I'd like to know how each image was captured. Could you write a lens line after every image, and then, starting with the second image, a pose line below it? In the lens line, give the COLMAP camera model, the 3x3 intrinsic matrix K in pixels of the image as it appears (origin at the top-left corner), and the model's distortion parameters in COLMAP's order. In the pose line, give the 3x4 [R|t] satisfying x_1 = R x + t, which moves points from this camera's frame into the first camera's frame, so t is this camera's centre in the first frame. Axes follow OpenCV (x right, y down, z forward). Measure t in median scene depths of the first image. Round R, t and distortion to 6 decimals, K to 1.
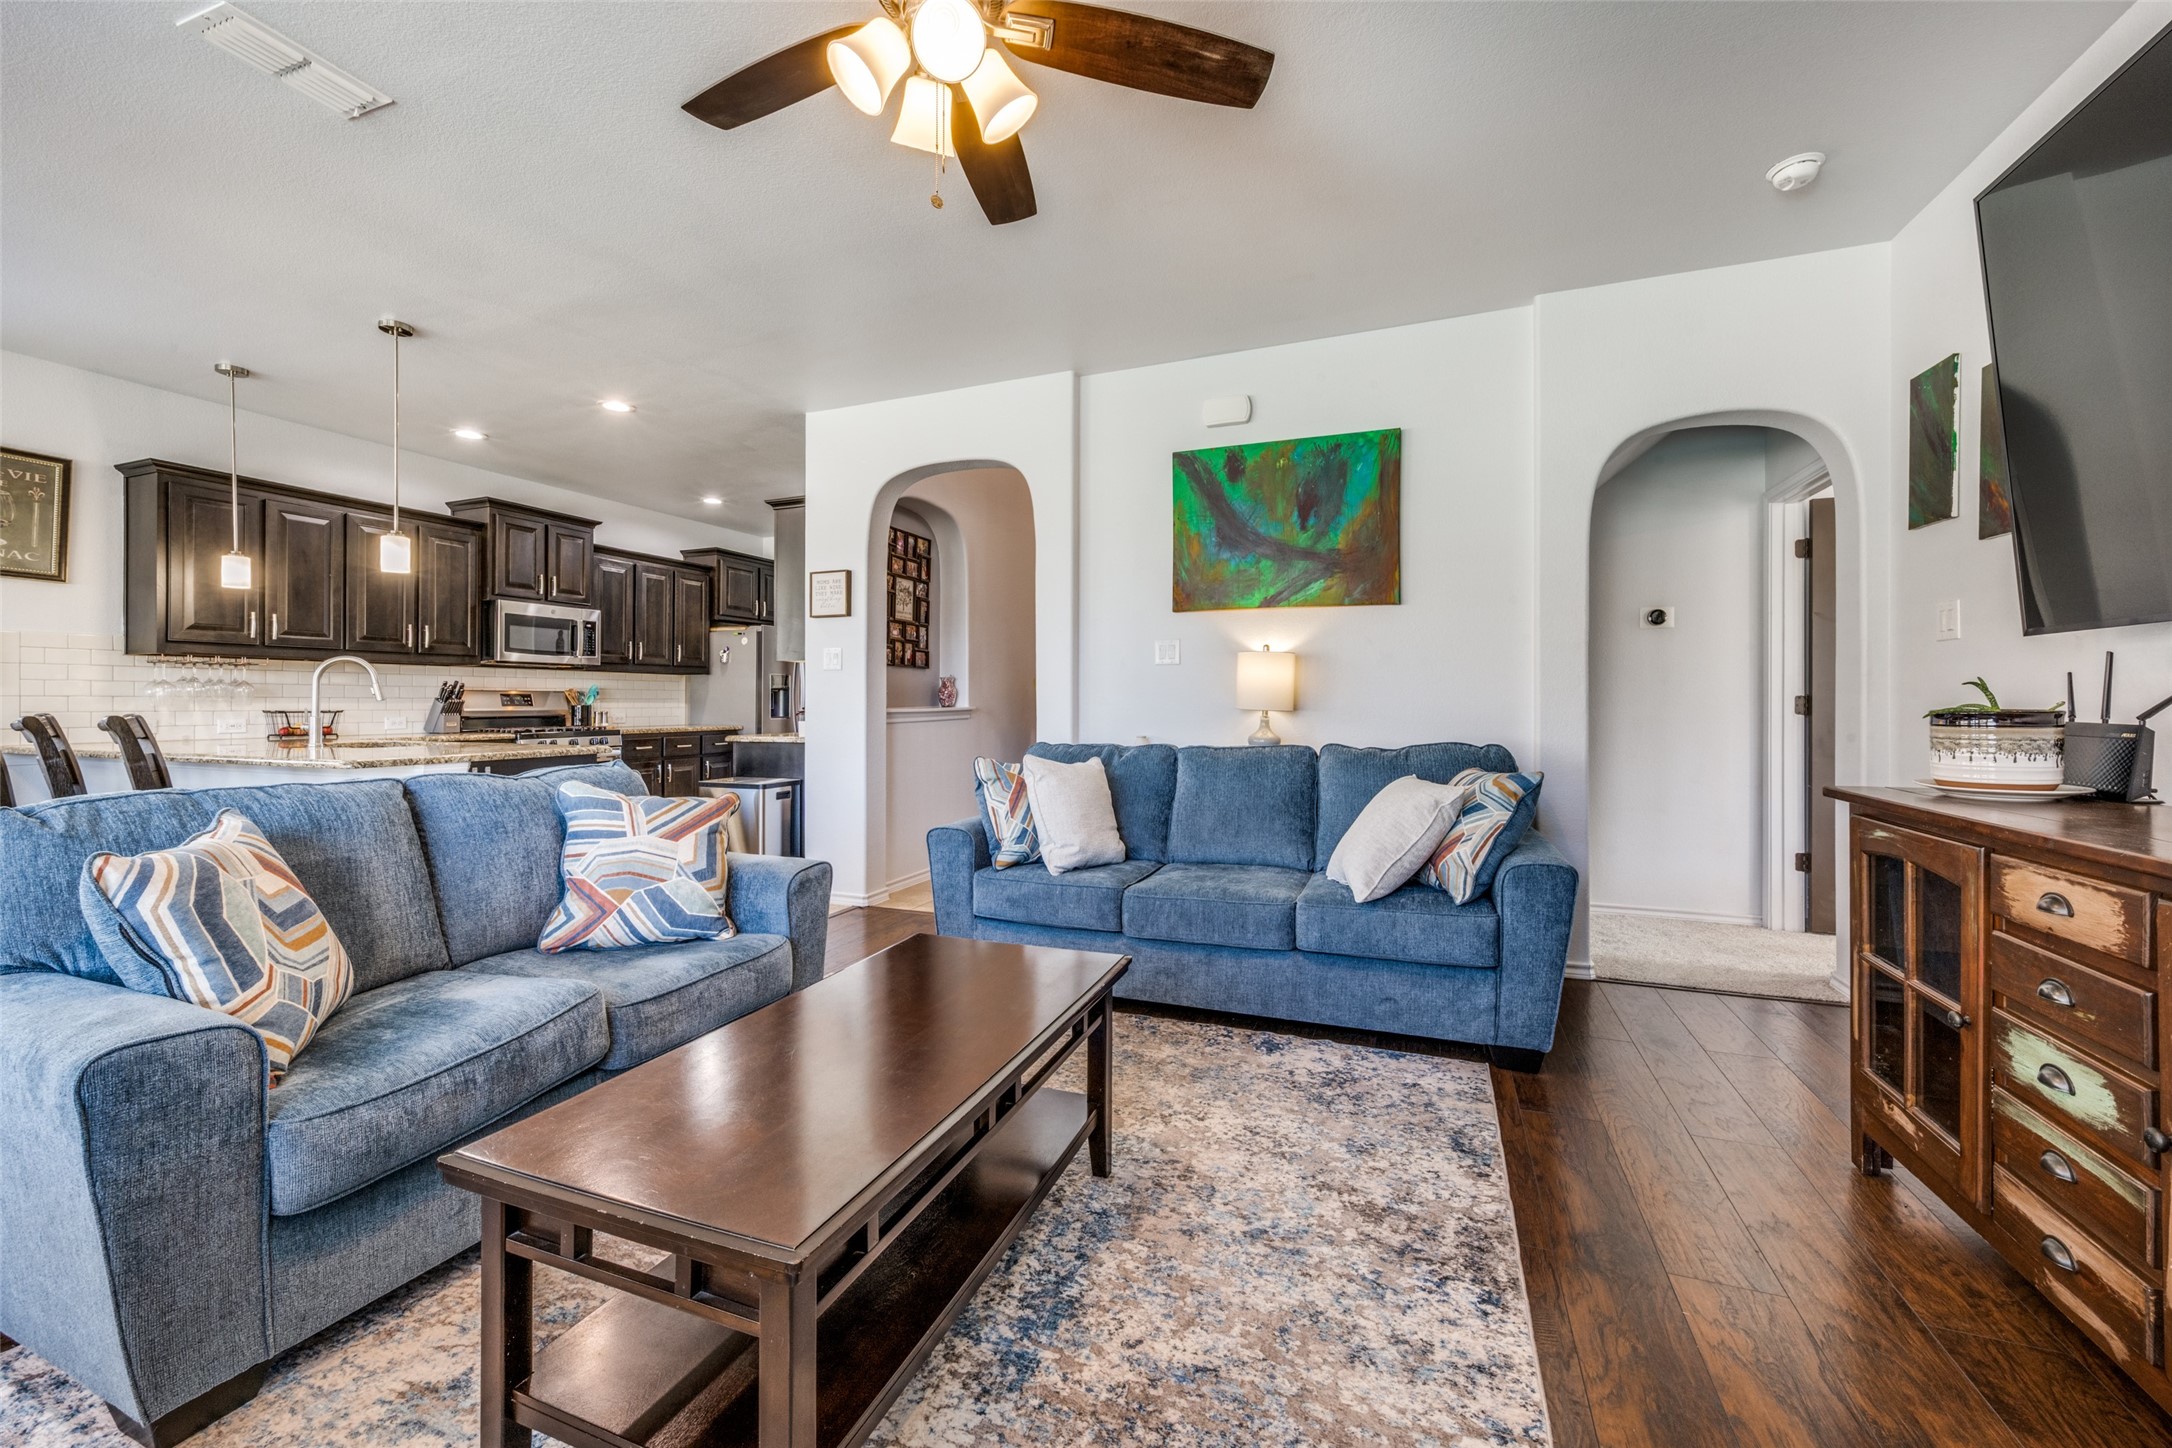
lens RADIAL K [[866.1, 0, 1073.2], [0, 866.1, 702.3], [0, 0, 1]] dist [-0.002379, -0.000742]
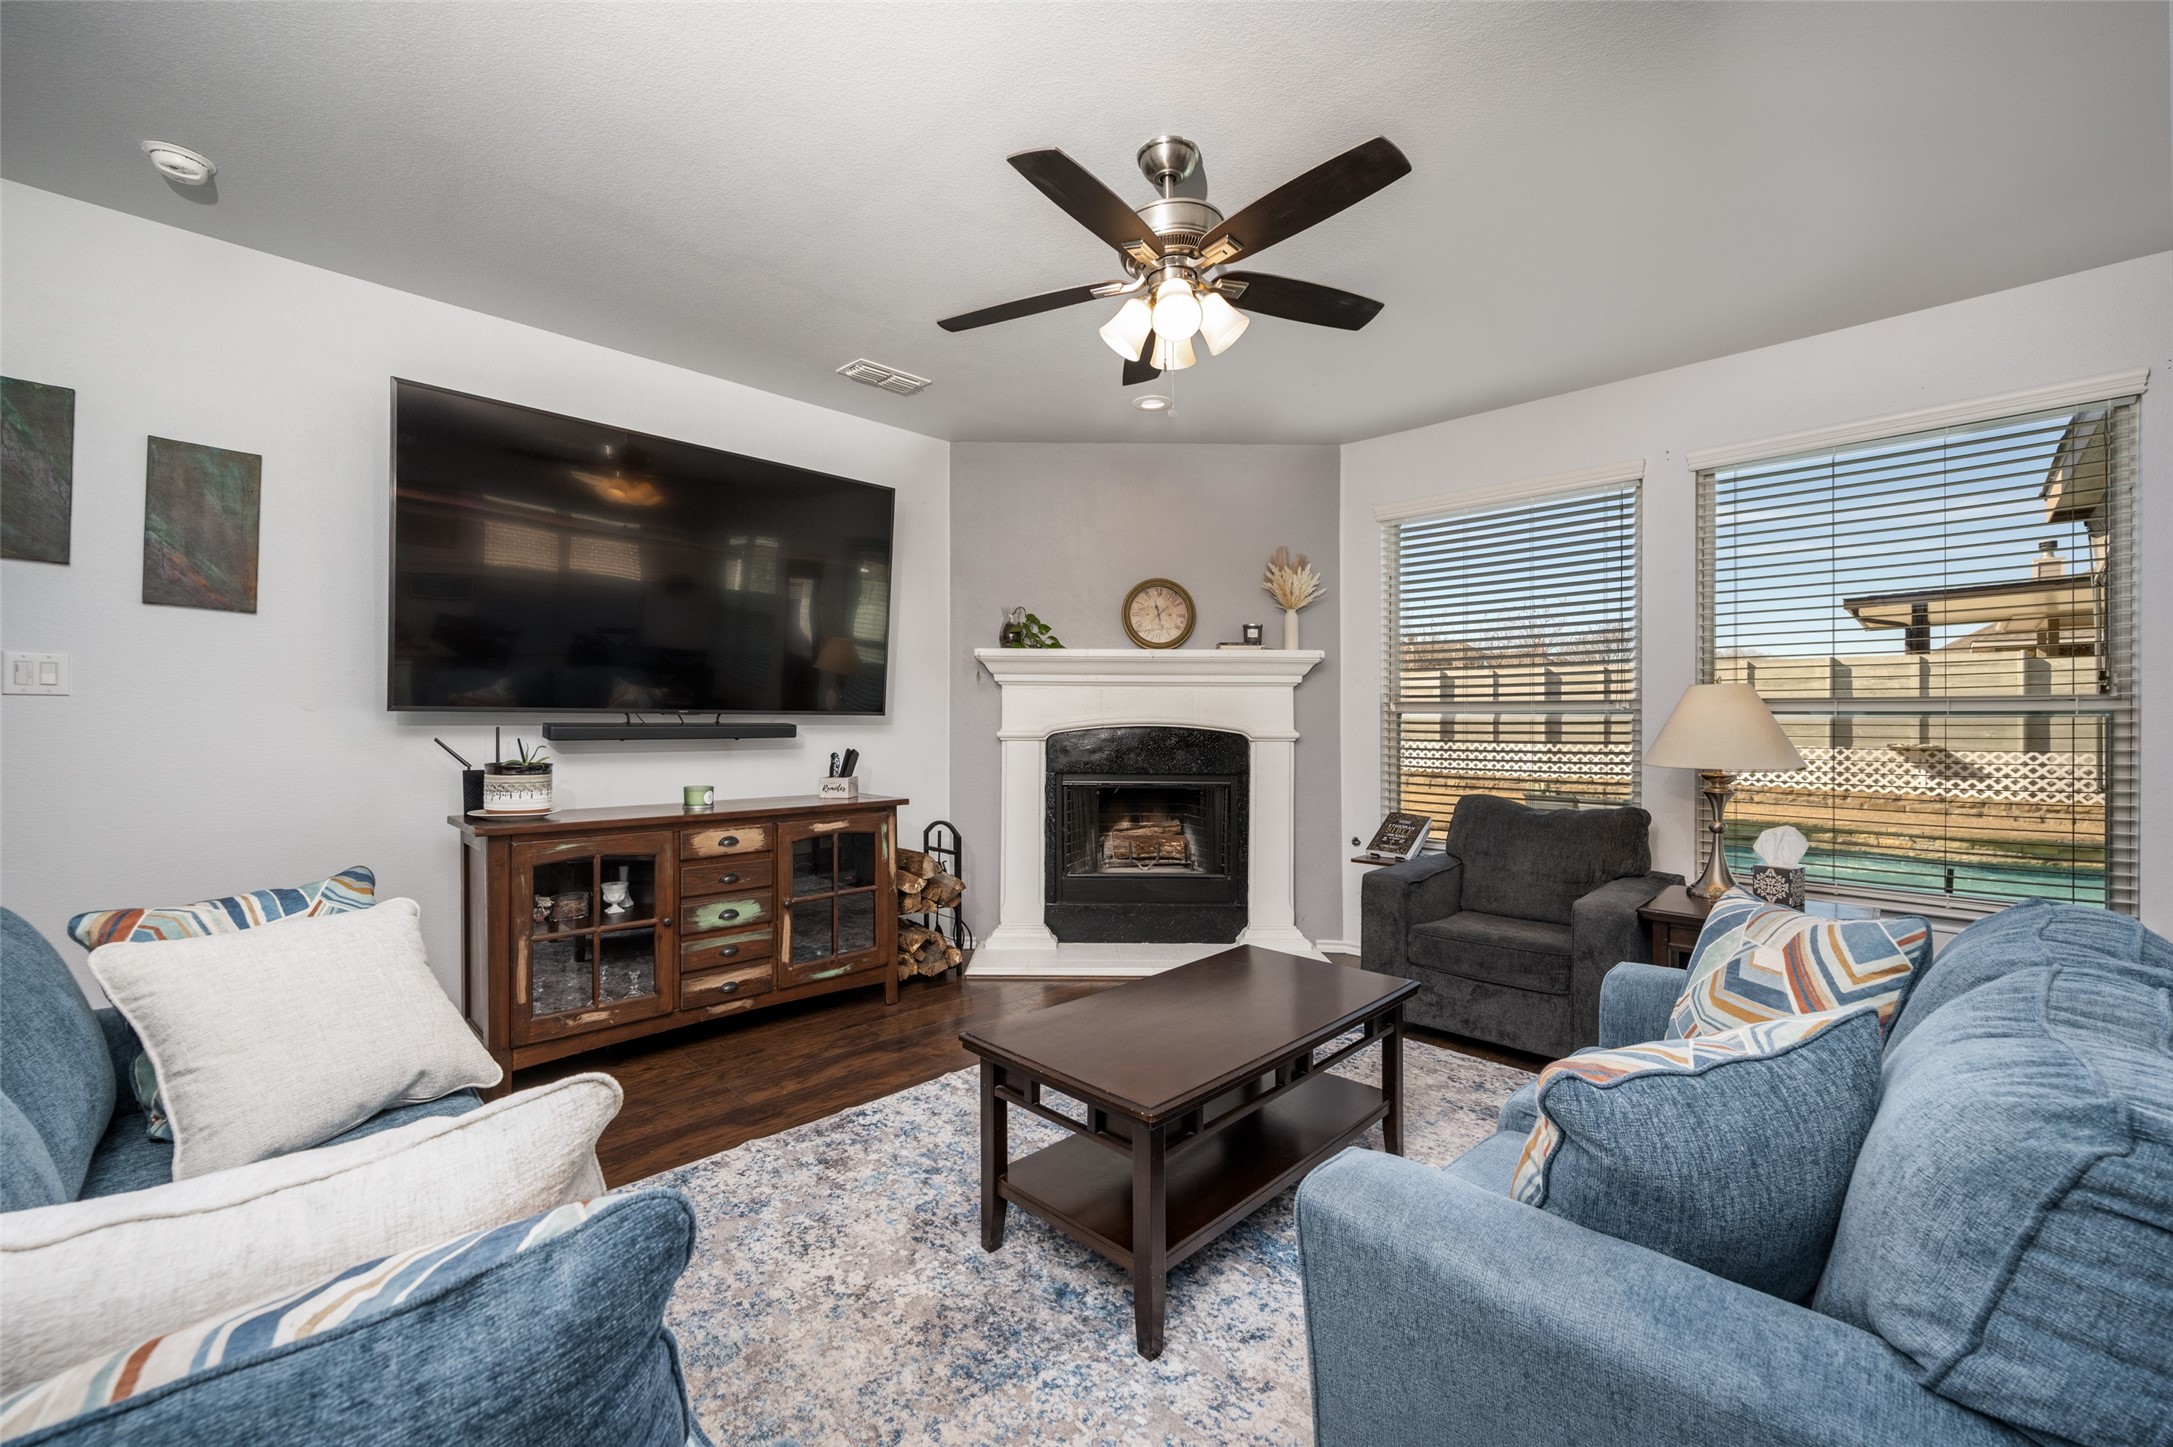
lens RADIAL K [[866.5, 0, 1081.1], [0, 866.5, 724.1], [0, 0, 1]] dist [-0.002379, -0.000742]
pose [[-0.922719, -0.005997, 0.385425, -0.211989], [-0.005166, 0.999982, 0.003192, -0.032089], [-0.385438, 0.000954, -0.922733, 0.895105]]
